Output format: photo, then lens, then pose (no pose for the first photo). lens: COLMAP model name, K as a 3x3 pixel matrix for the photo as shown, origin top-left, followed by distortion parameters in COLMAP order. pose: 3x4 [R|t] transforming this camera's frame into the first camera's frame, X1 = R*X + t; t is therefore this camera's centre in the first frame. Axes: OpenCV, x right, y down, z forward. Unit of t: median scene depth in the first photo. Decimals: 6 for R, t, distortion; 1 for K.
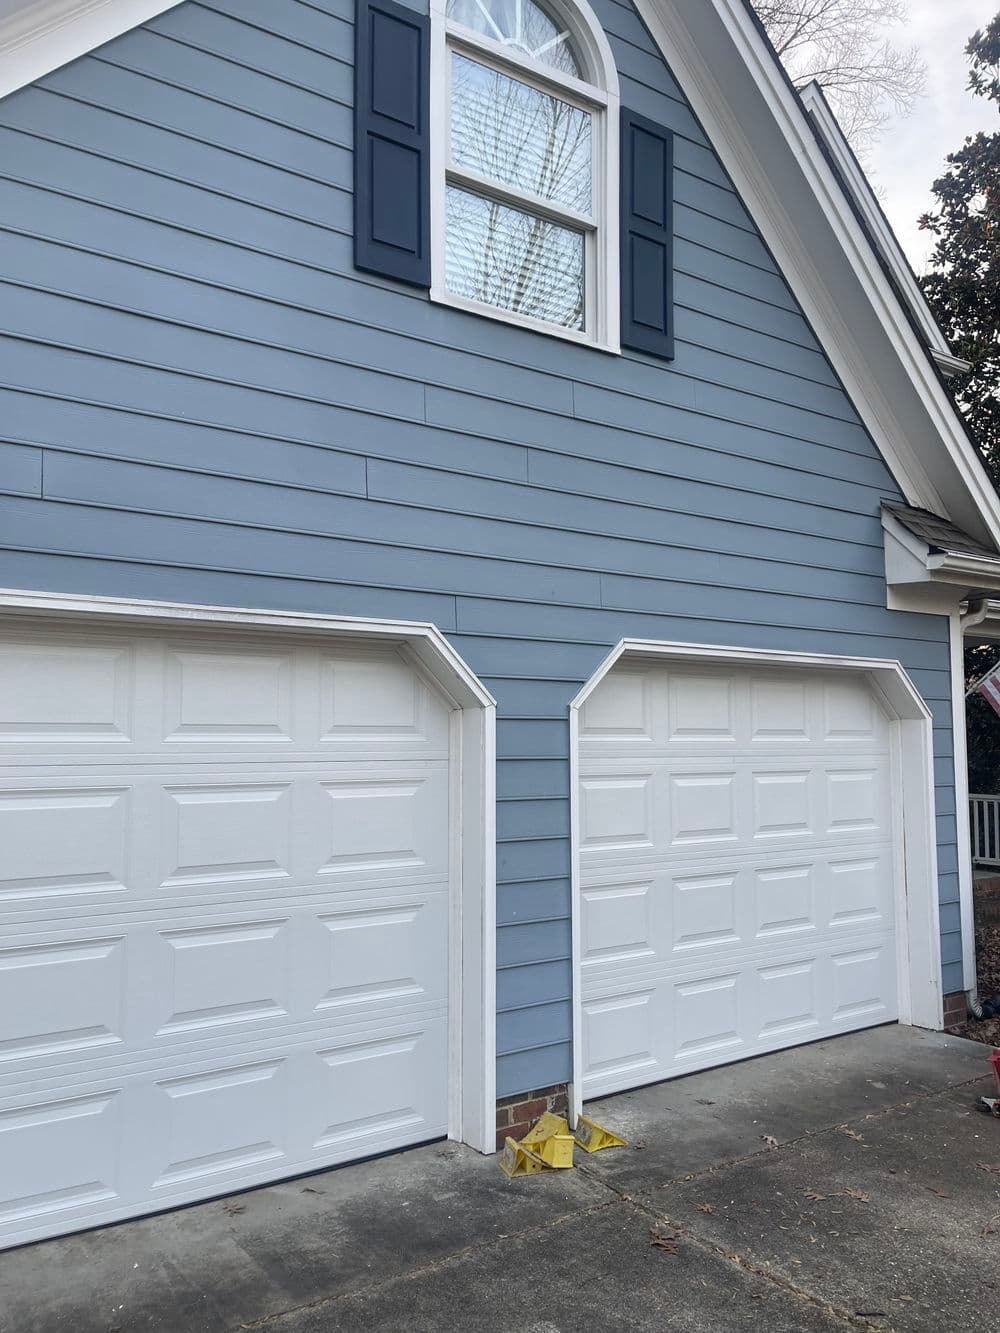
lens RADIAL K [[1025.0, 0, 507.3], [0, 1025.0, 688.9], [0, 0, 1]] dist [0.006773, -0.005822]
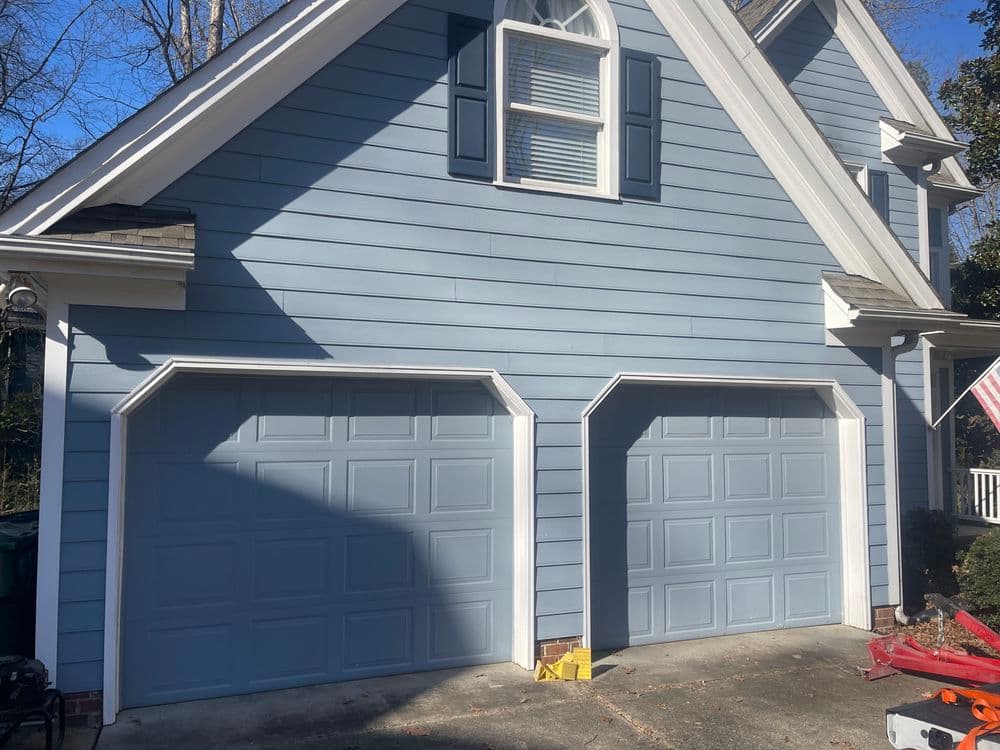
lens RADIAL K [[768.9, 0, 494.8], [0, 768.9, 375.1], [0, 0, 1]] dist [0.006773, -0.005822]
pose [[0.971287, -0.007507, -0.237792, 0.181502], [0.006412, 0.999965, -0.005379, -0.033222], [0.237824, 0.003700, 0.971301, -0.220643]]
